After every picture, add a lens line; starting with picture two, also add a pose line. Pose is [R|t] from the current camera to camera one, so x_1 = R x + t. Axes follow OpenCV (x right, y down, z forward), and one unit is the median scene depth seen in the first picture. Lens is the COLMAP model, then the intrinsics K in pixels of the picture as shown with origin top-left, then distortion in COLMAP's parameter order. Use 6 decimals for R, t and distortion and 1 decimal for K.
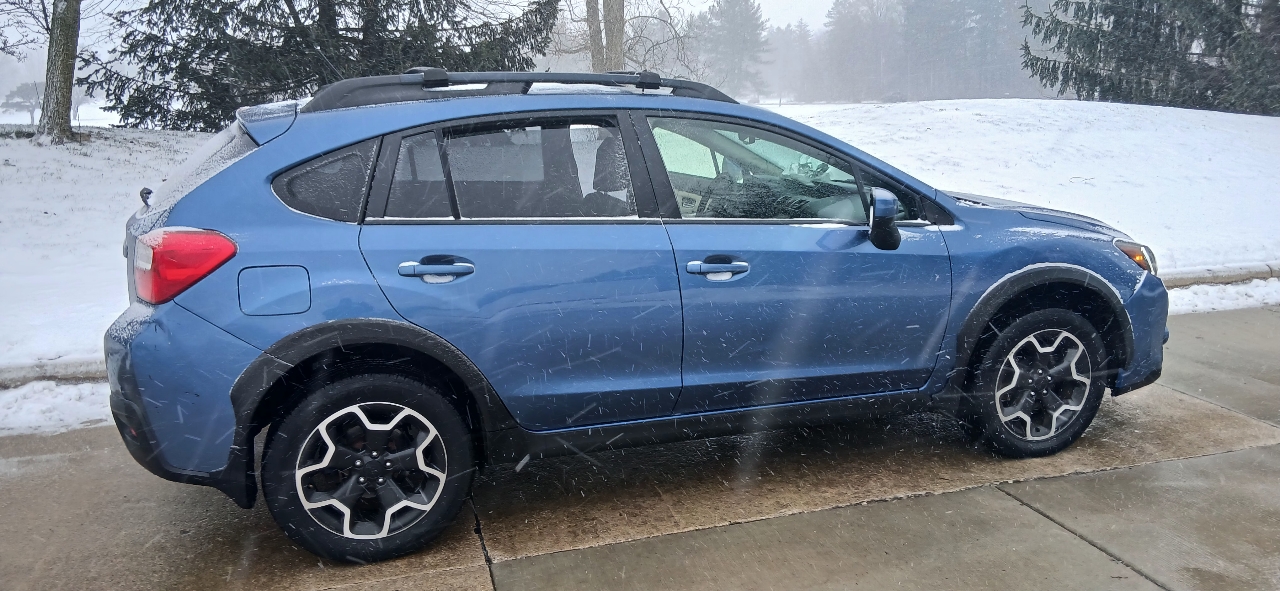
lens RADIAL K [[967.4, 0, 644.1], [0, 967.4, 292.3], [0, 0, 1]] dist [0.124475, -0.199247]
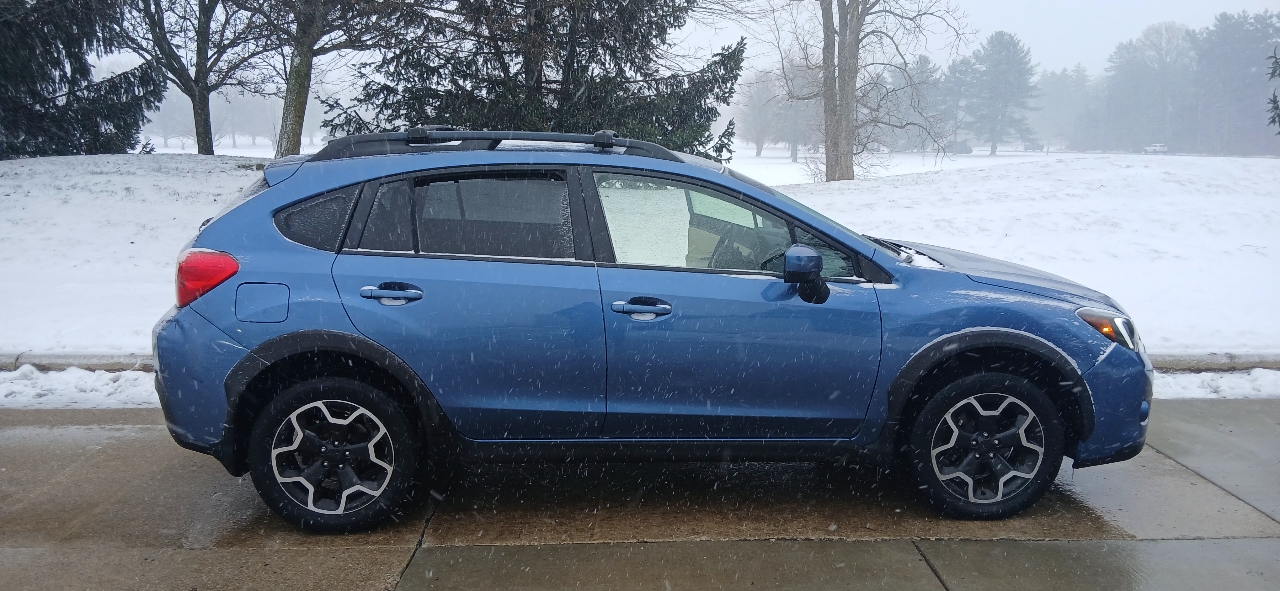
lens RADIAL K [[955.4, 0, 638.5], [0, 955.4, 293.8], [0, 0, 1]] dist [0.137564, -0.234903]
pose [[0.965223, 0.061590, -0.254069, 0.329286], [-0.071608, 0.996971, -0.030363, -0.008090], [0.251429, 0.047501, 0.966709, -0.061008]]
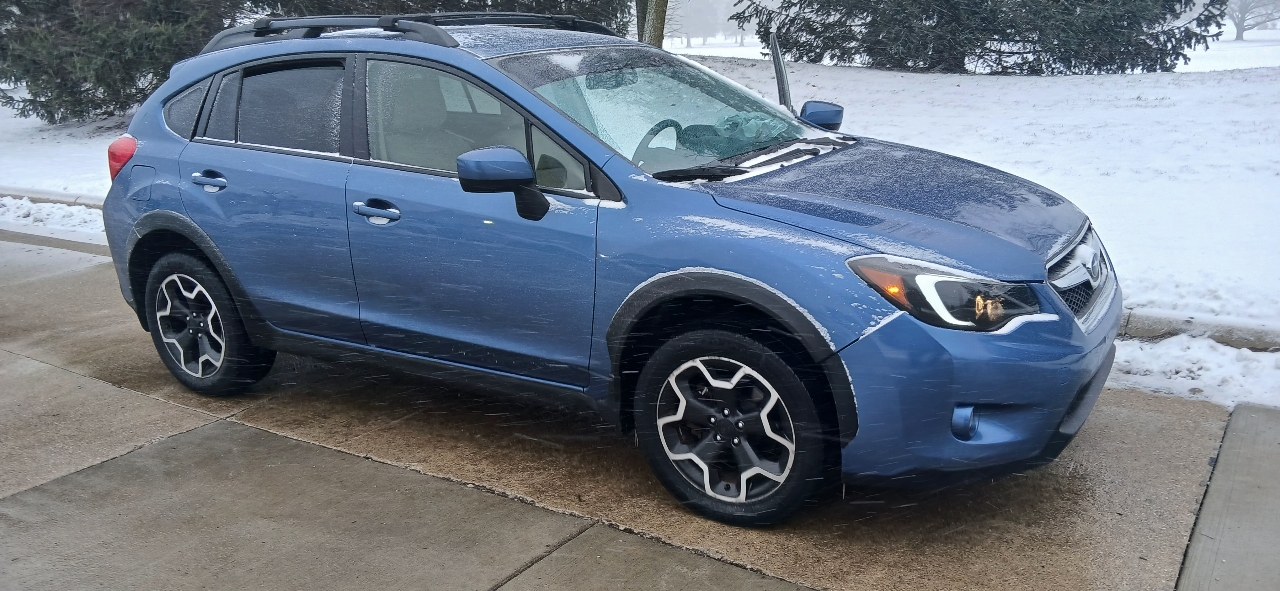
lens RADIAL K [[967.4, 0, 644.1], [0, 967.4, 292.3], [0, 0, 1]] dist [0.124475, -0.199247]
pose [[0.647559, 0.186624, -0.738809, 0.968988], [-0.129494, 0.982395, 0.134654, -0.109533], [0.750931, 0.008475, 0.660326, 0.501572]]
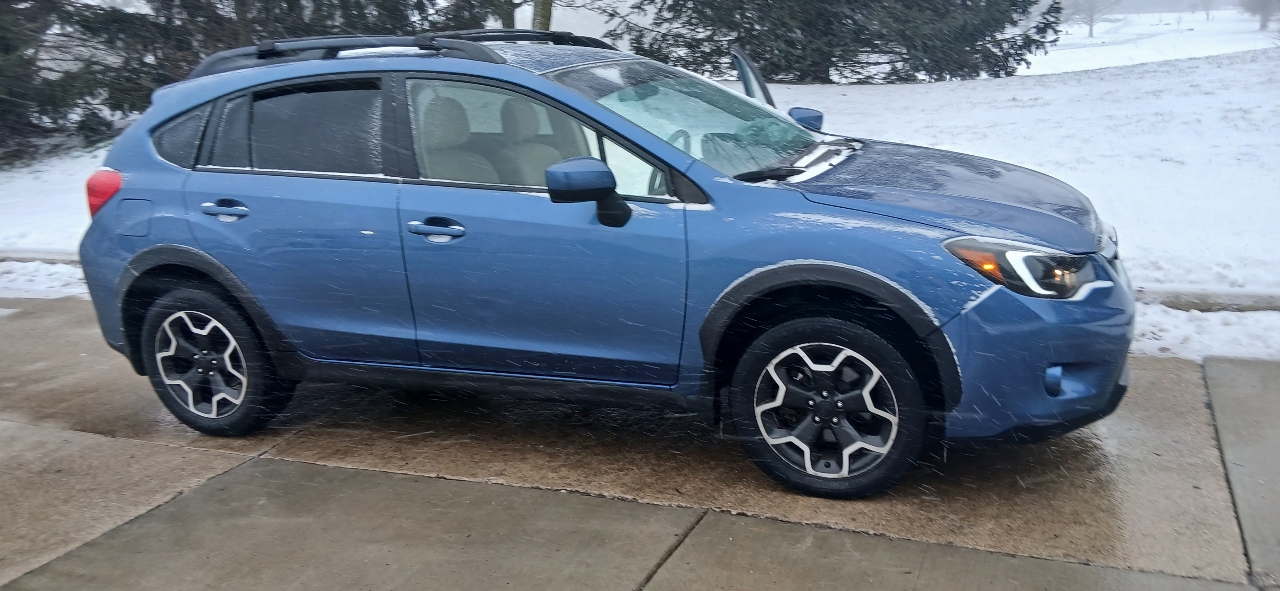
lens RADIAL K [[985.6, 0, 653.9], [0, 985.6, 291.8], [0, 0, 1]] dist [0.122302, -0.181836]
pose [[0.777593, 0.122236, -0.616772, 0.849937], [-0.081619, 0.992245, 0.093748, -0.072191], [0.623448, -0.022558, 0.781539, 0.305784]]
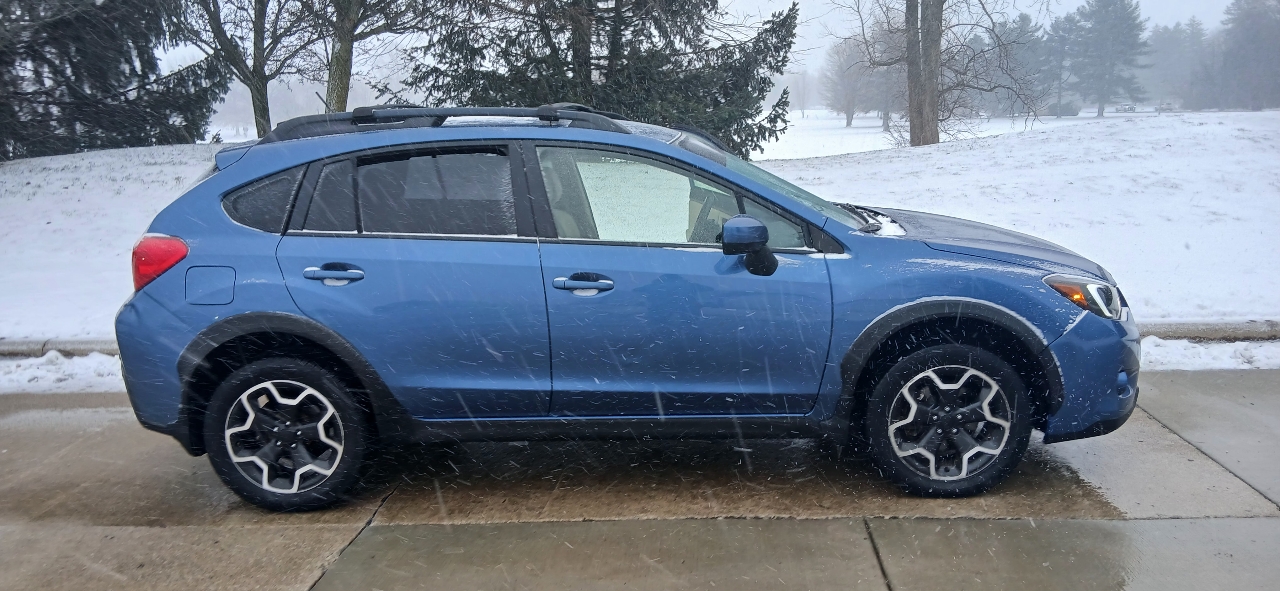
lens RADIAL K [[967.4, 0, 644.1], [0, 967.4, 292.3], [0, 0, 1]] dist [0.124475, -0.199247]
pose [[0.940491, 0.048879, -0.336285, 0.477514], [-0.053426, 0.998563, -0.004275, -0.014617], [0.335592, 0.021987, 0.941751, -0.006125]]
